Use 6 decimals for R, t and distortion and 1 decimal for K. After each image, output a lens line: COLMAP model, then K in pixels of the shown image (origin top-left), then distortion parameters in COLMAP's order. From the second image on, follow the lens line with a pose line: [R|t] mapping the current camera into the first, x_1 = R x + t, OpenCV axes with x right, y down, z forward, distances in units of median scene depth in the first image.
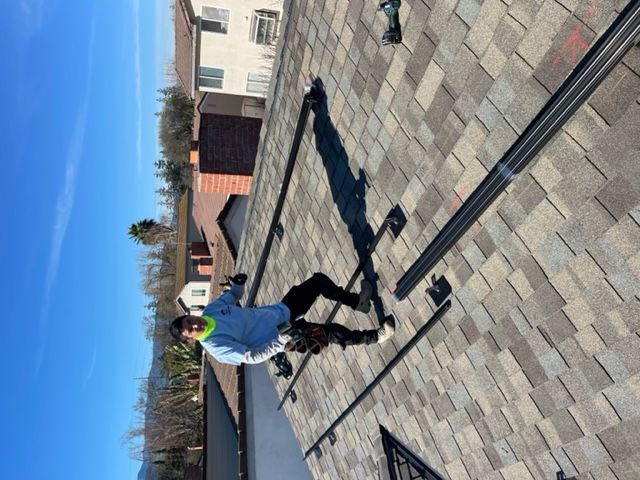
lens RADIAL K [[479.7, 0, 315.6], [0, 479.7, 237.0], [0, 0, 1]] dist [0.062354, -0.092667]
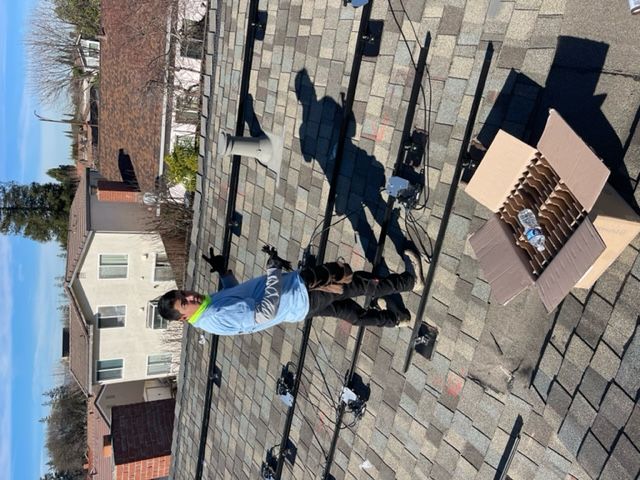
lens RADIAL K [[479.7, 0, 323.7], [0, 479.7, 241.1], [0, 0, 1]] dist [0.062354, -0.092667]
pose [[0.956885, -0.153109, 0.246836, 0.005366], [0.253812, 0.853969, -0.454221, 0.042555], [-0.141245, 0.497288, 0.856011, -0.196917]]
